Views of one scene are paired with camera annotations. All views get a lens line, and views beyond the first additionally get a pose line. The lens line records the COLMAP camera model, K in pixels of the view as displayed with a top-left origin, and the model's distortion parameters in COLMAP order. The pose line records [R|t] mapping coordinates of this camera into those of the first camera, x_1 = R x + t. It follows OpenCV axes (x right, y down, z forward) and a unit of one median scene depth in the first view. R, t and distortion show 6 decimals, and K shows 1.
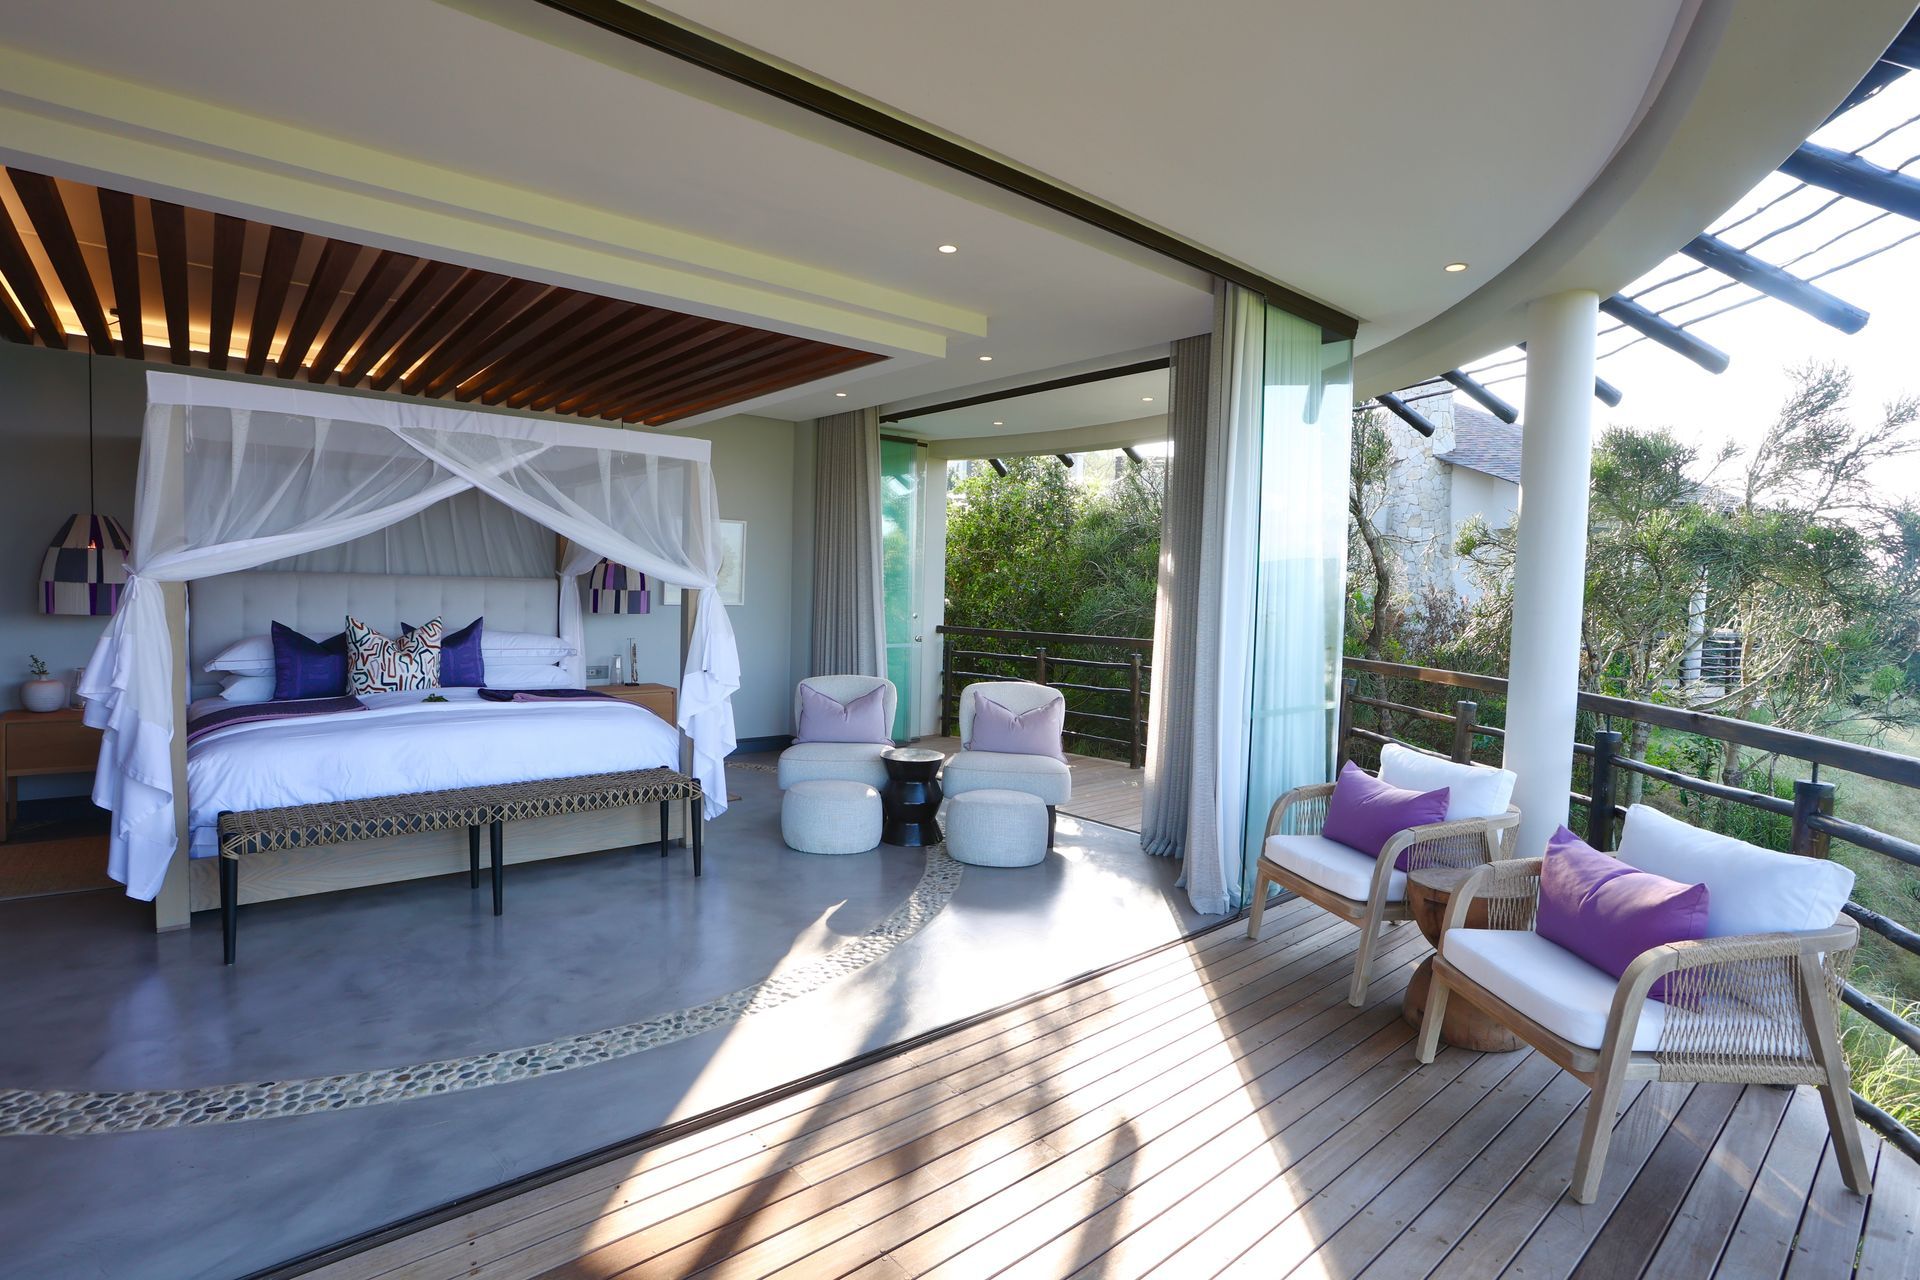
lens RADIAL K [[902.4, 0, 960.0], [0, 902.4, 640.0], [0, 0, 1]] dist [-0.059953, 0.000934]
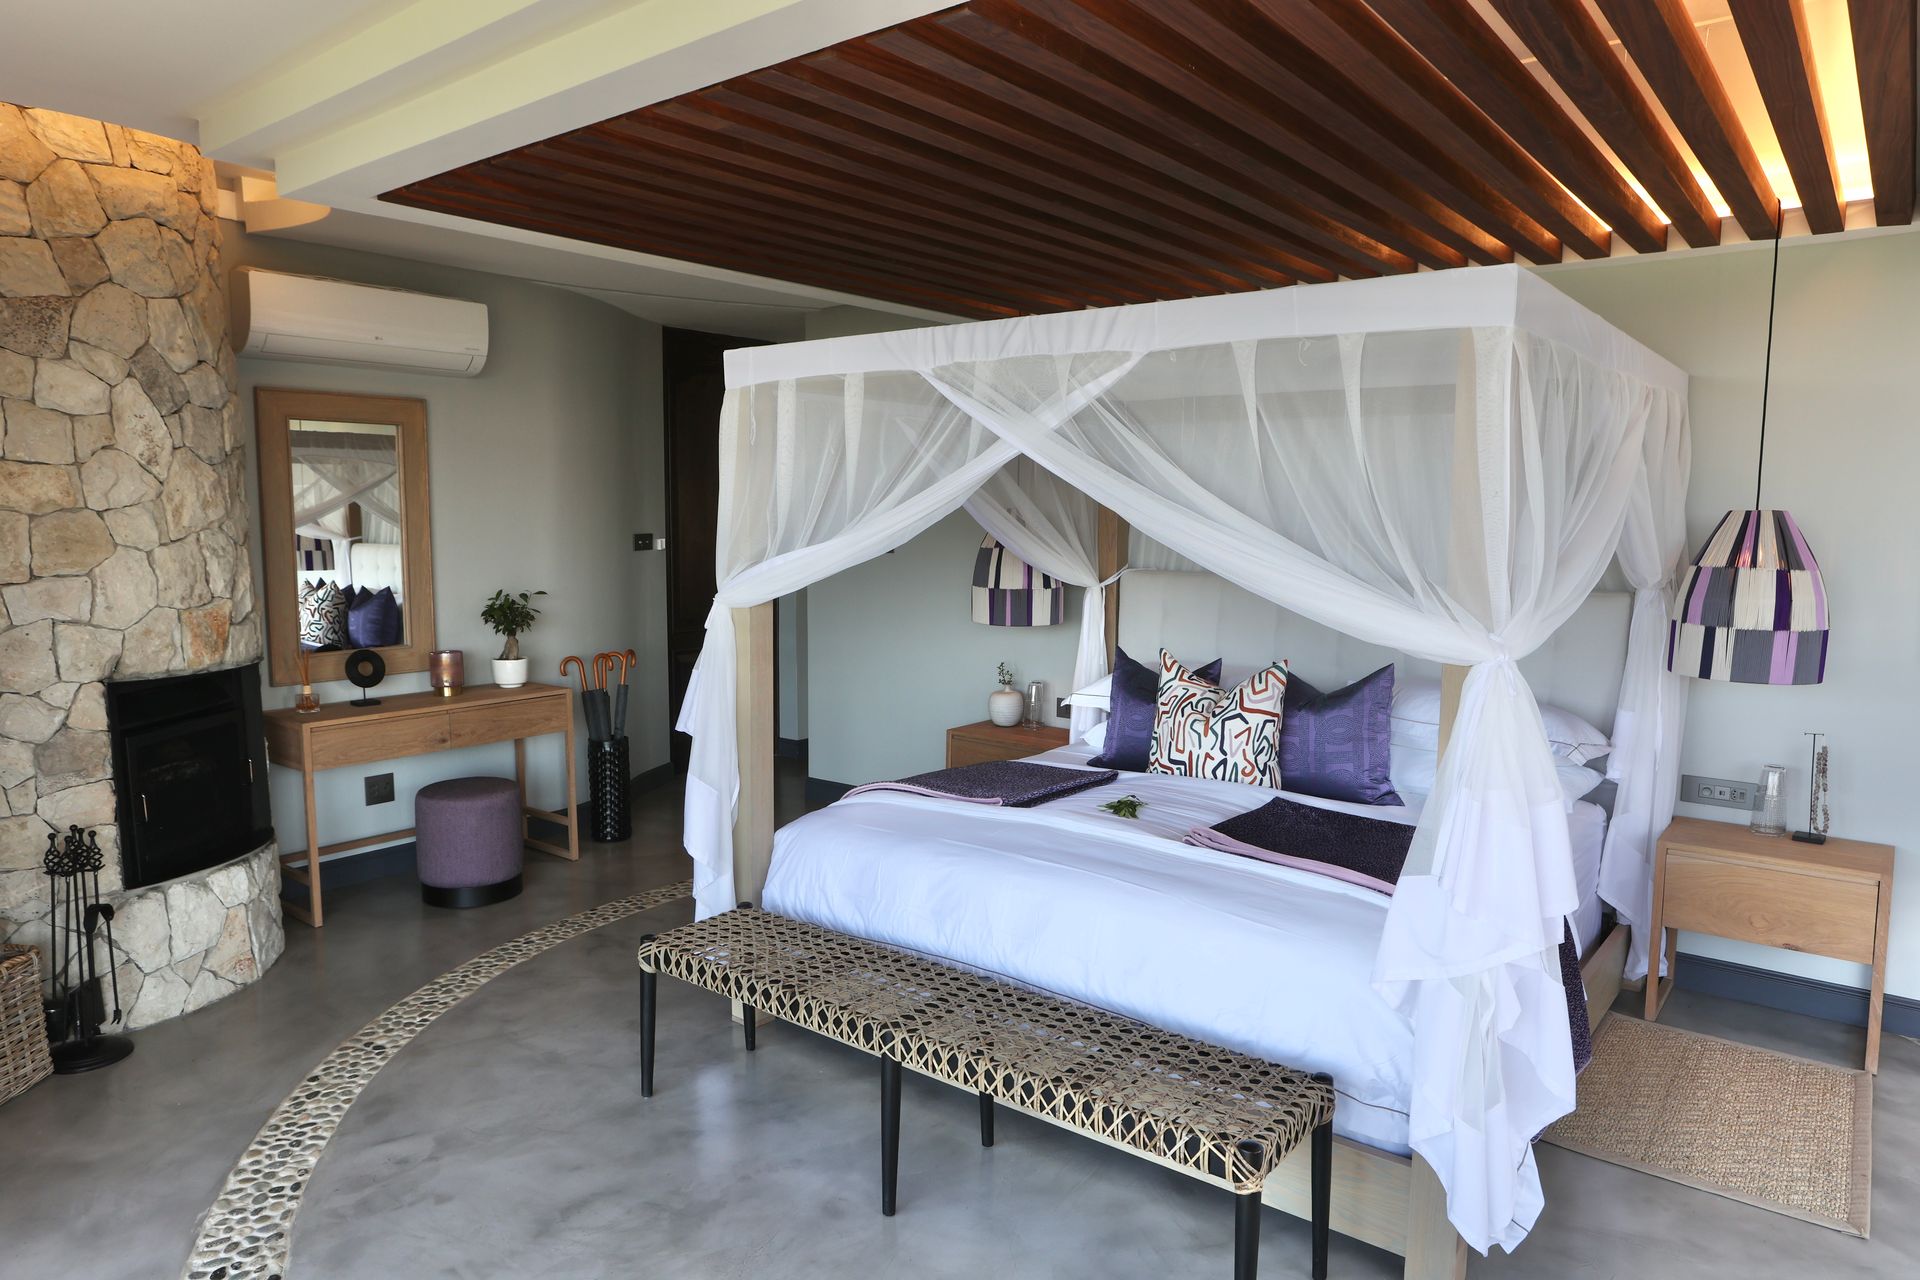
lens RADIAL K [[1213.3, 0, 960.0], [0, 1213.3, 640.0], [0, 0, 1]] dist [-0.029701, 0.000889]
pose [[0.190556, 0.074466, -0.978848, 0.167639], [-0.056069, 0.996317, 0.064880, -0.084278], [0.980074, 0.042520, 0.194029, 0.662913]]
